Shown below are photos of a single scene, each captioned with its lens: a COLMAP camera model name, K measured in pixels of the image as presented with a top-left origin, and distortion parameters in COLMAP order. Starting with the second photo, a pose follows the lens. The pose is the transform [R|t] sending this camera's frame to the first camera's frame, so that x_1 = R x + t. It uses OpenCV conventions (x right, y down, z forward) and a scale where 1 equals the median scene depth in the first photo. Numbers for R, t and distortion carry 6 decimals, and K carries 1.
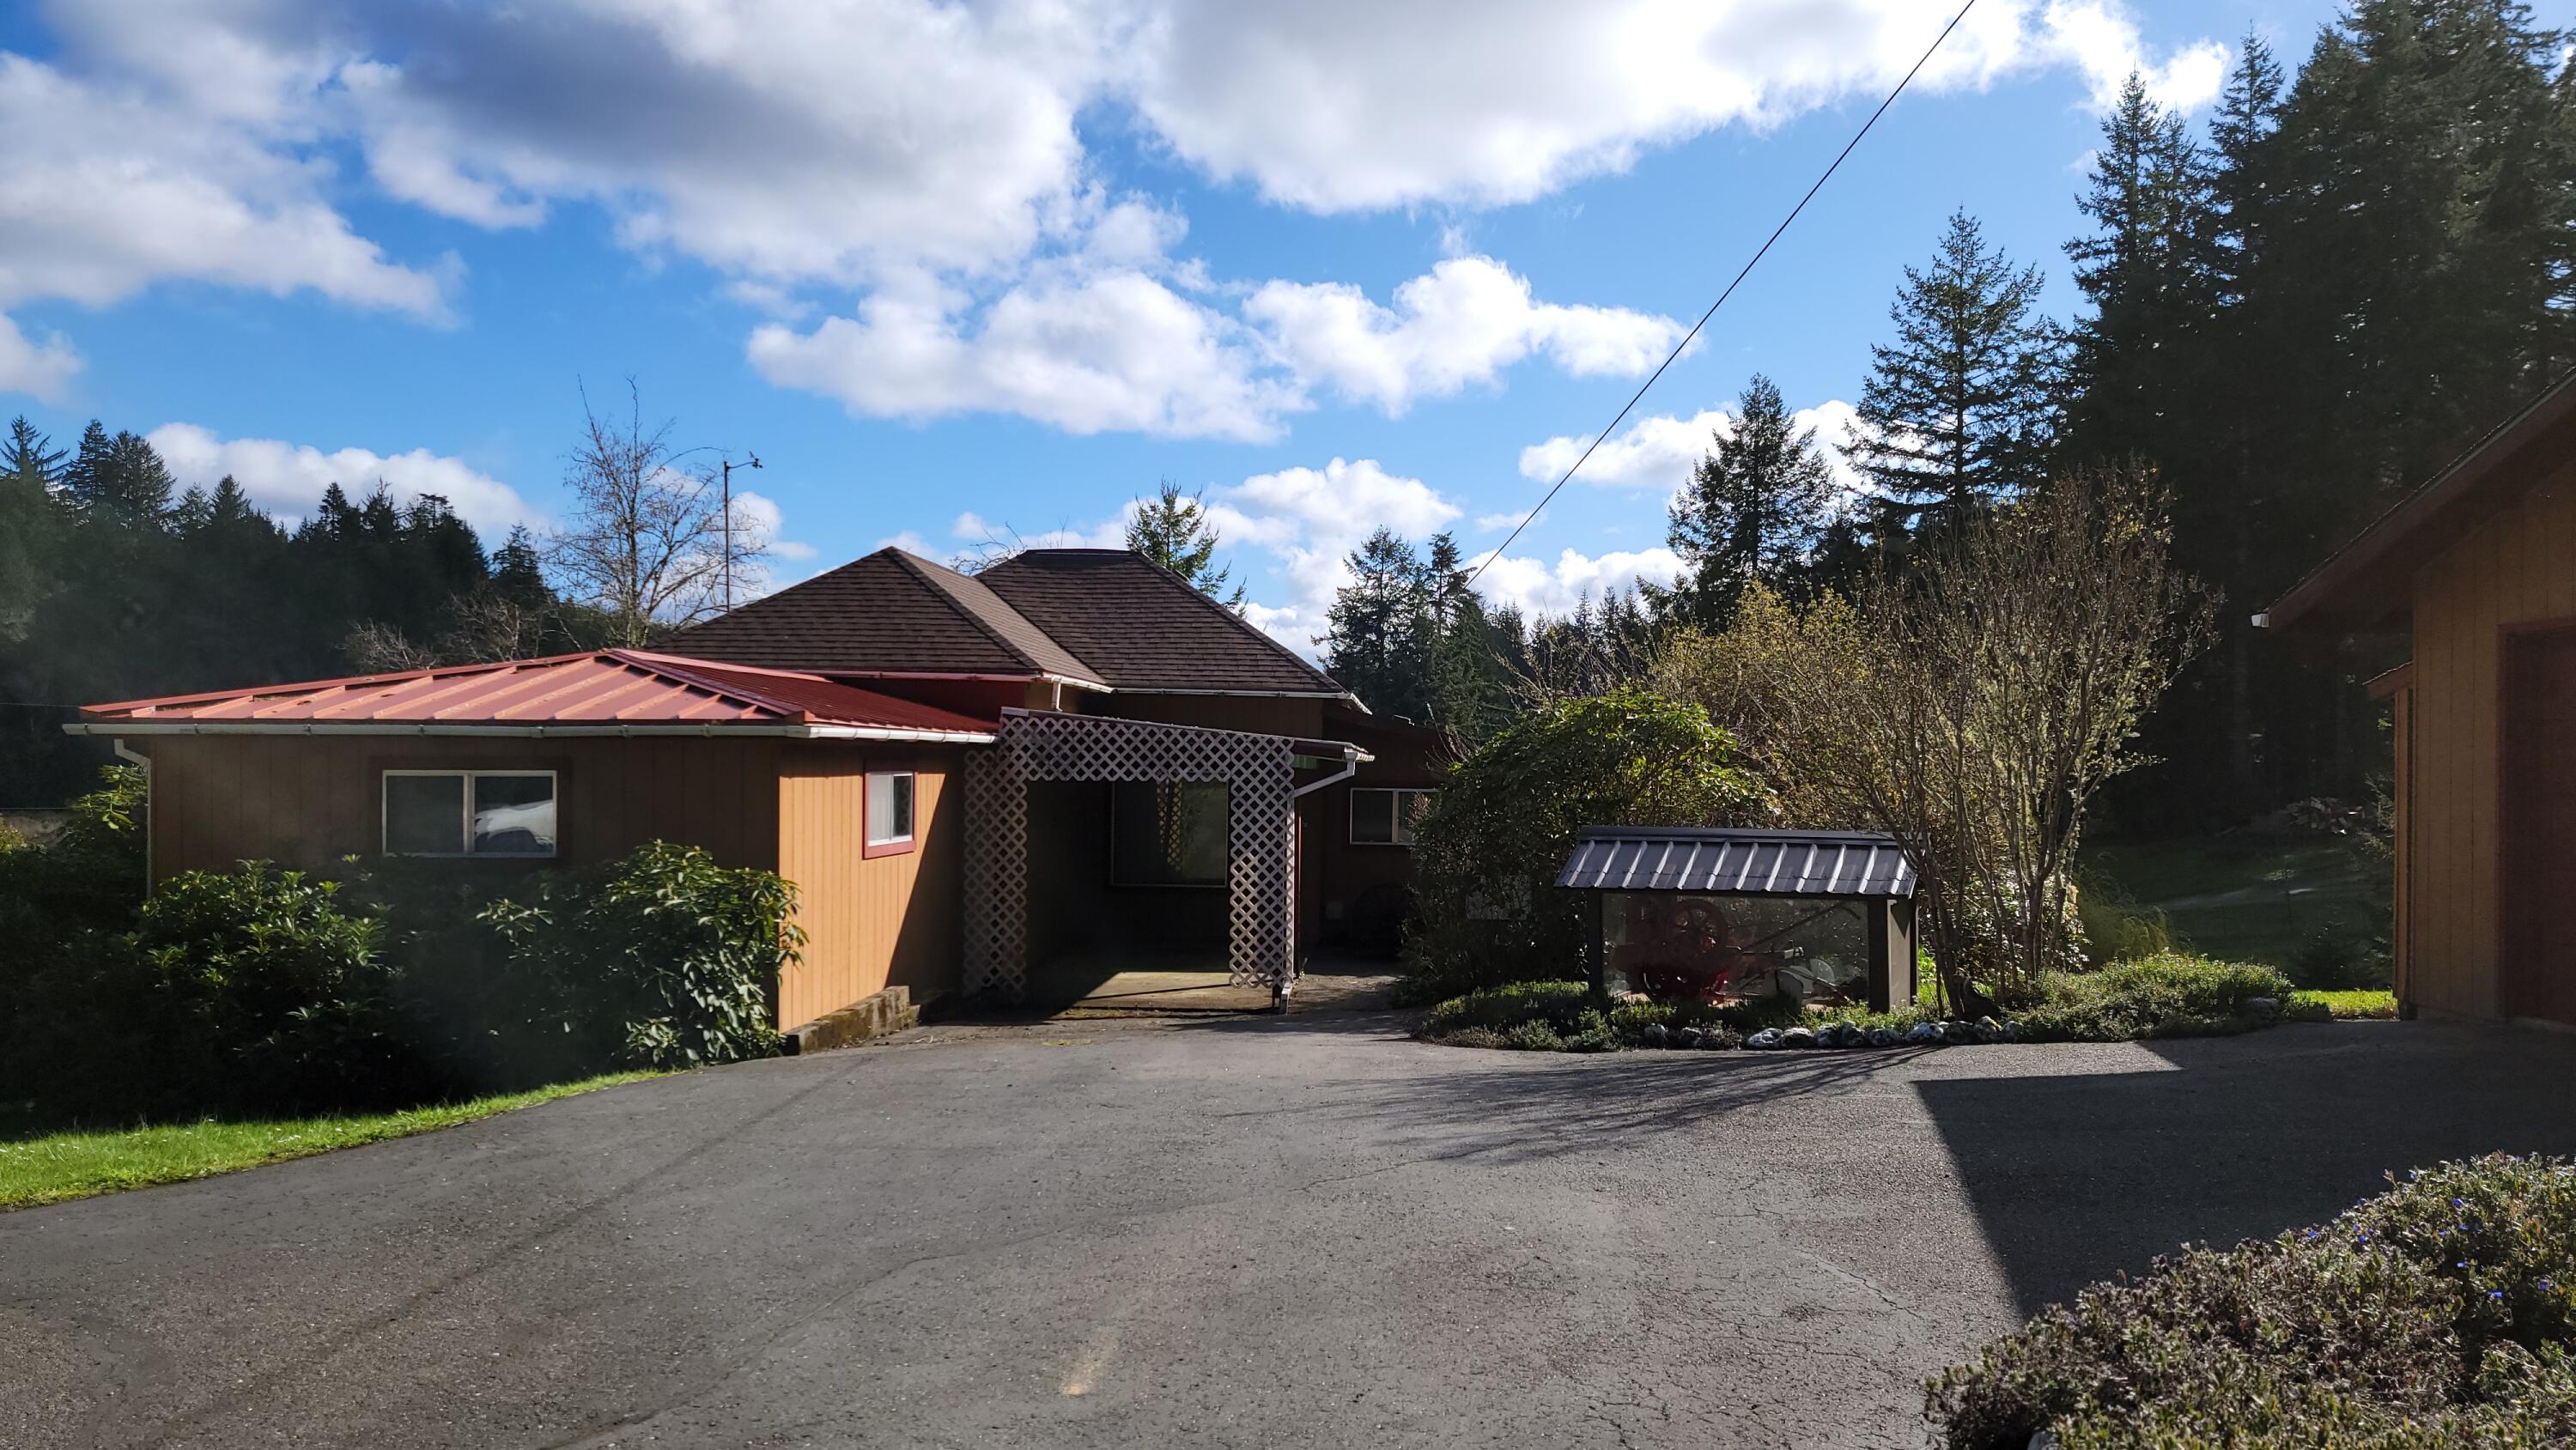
lens RADIAL K [[1987.4, 0, 1288.0], [0, 1987.4, 725.0], [0, 0, 1]] dist [0.155378, -0.261111]
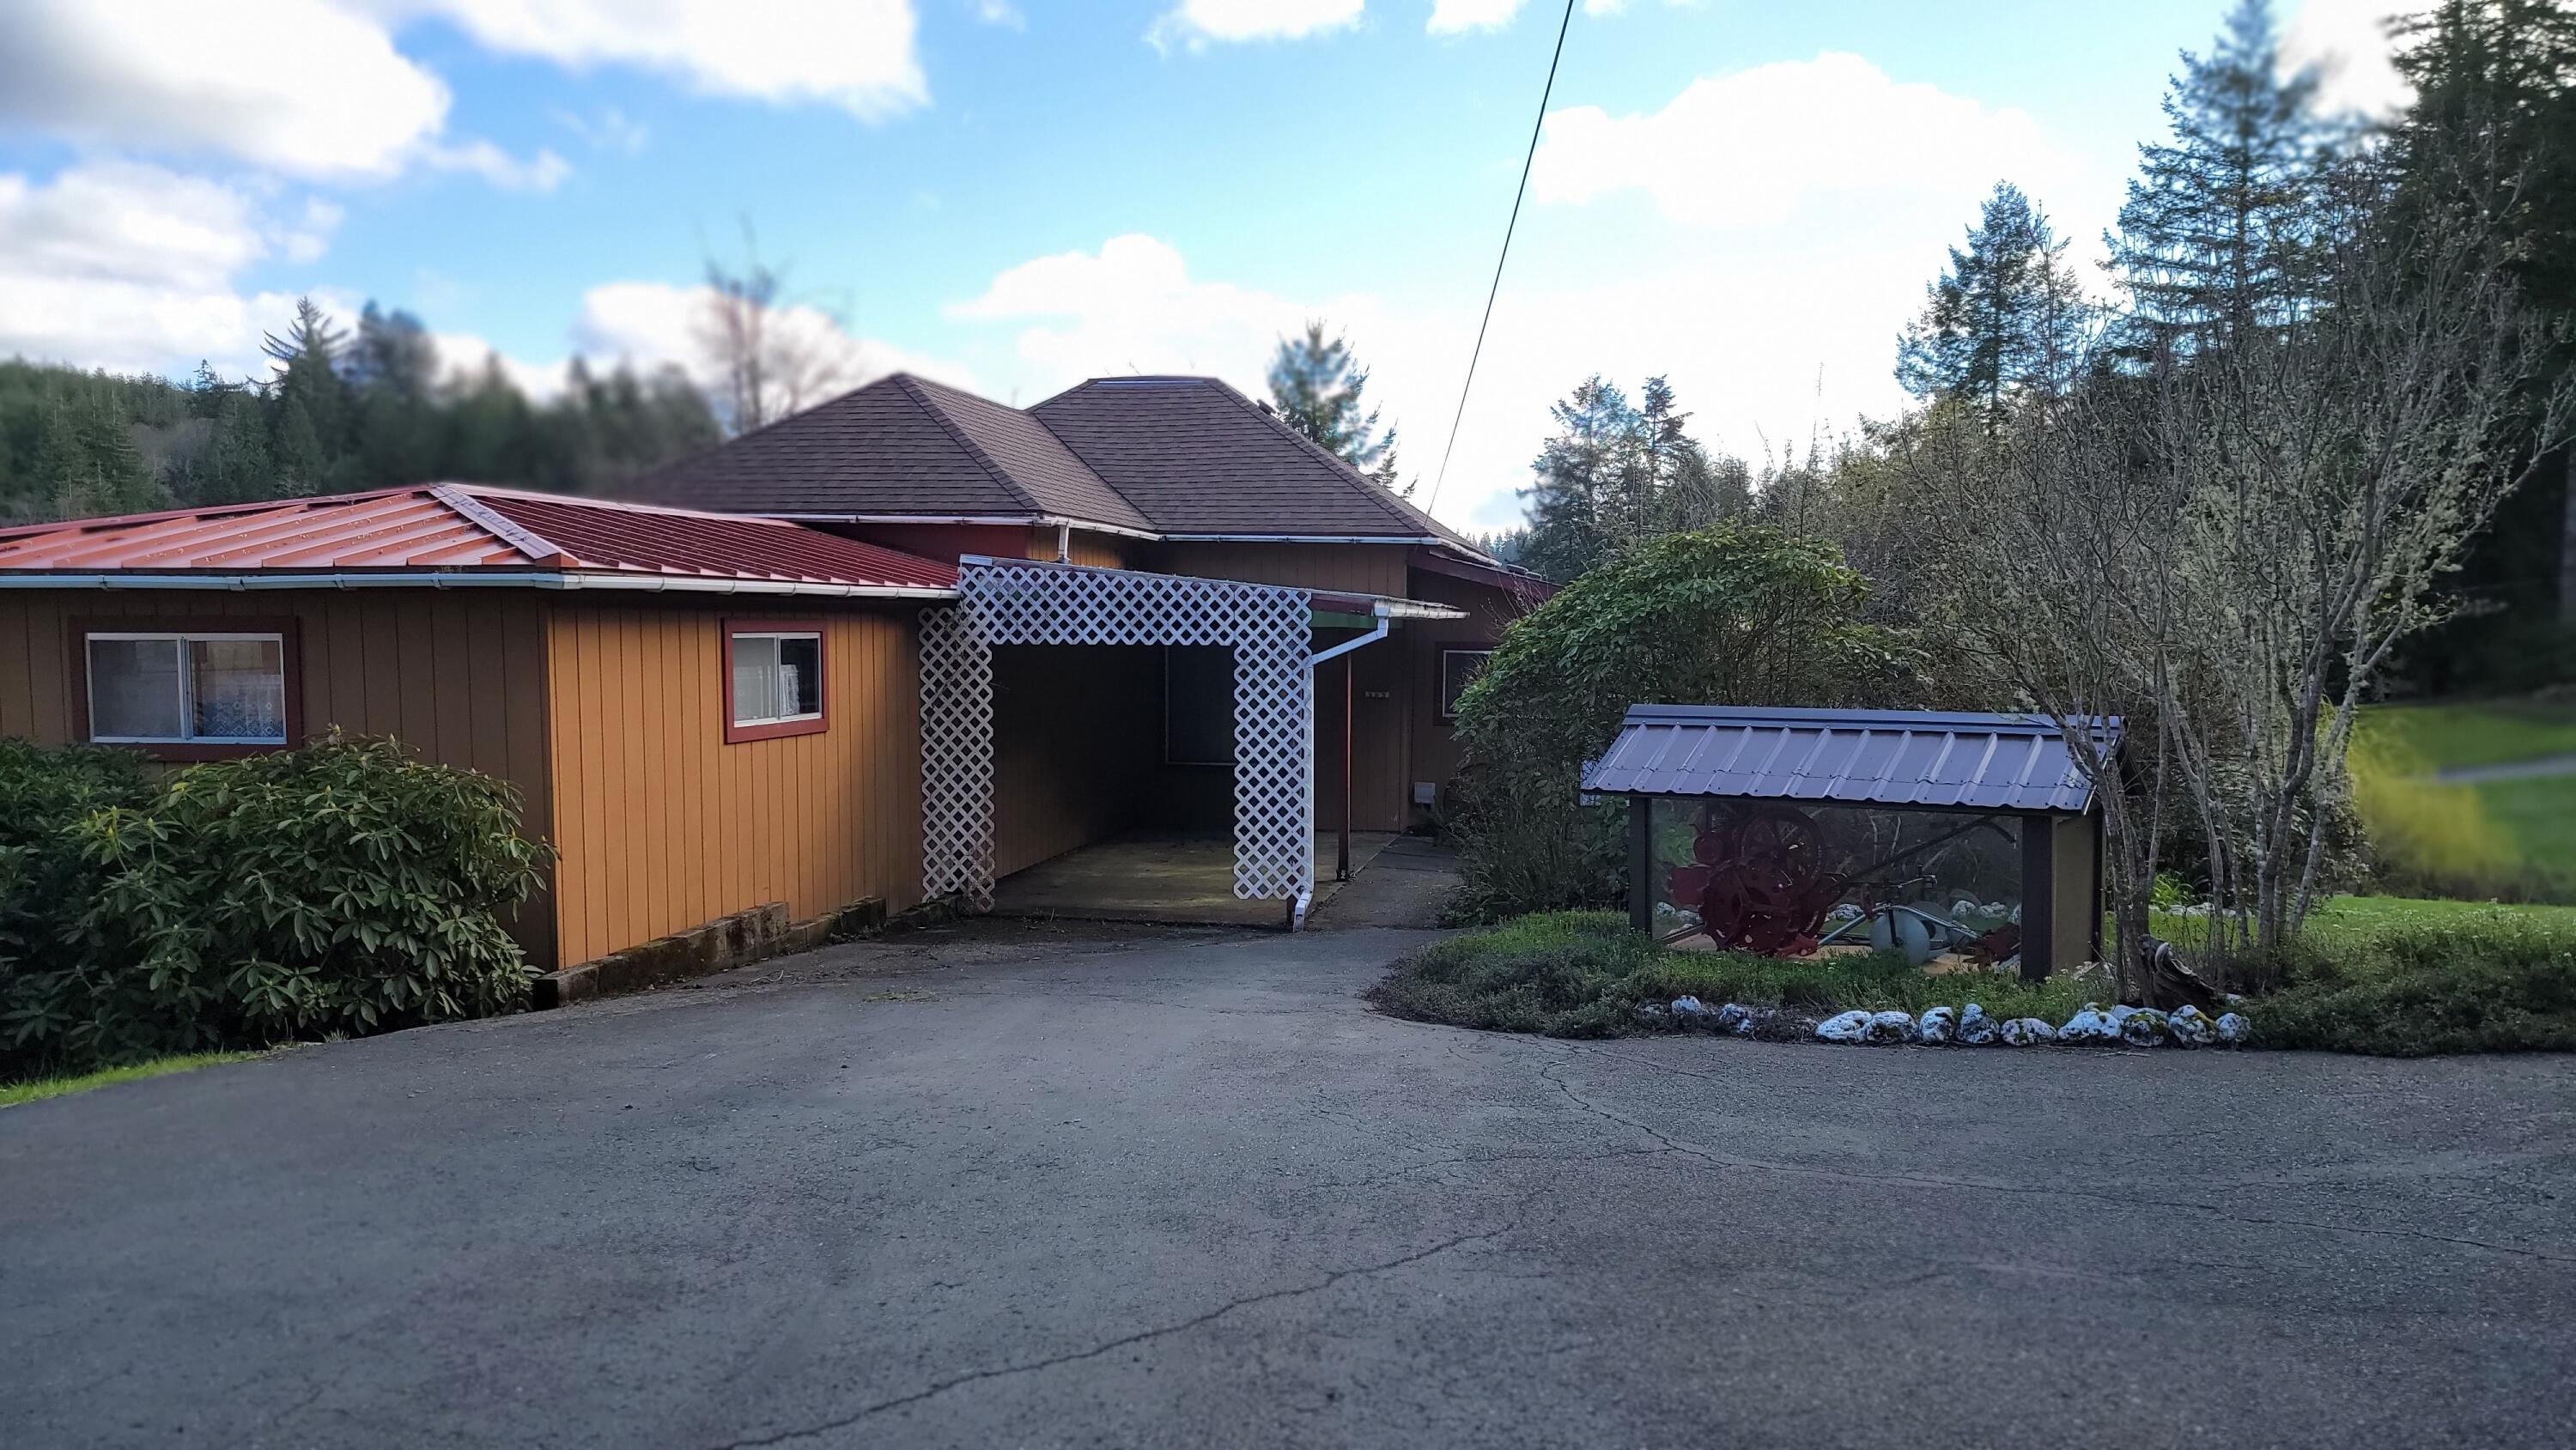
lens RADIAL K [[1887.0, 0, 1288.0], [0, 1887.0, 725.0], [0, 0, 1]] dist [0.084252, -0.072459]
pose [[0.990048, 0.002643, -0.140707, 0.081191], [0.007668, 0.997325, 0.072685, 0.004417], [0.140523, -0.073041, 0.987380, 0.200648]]
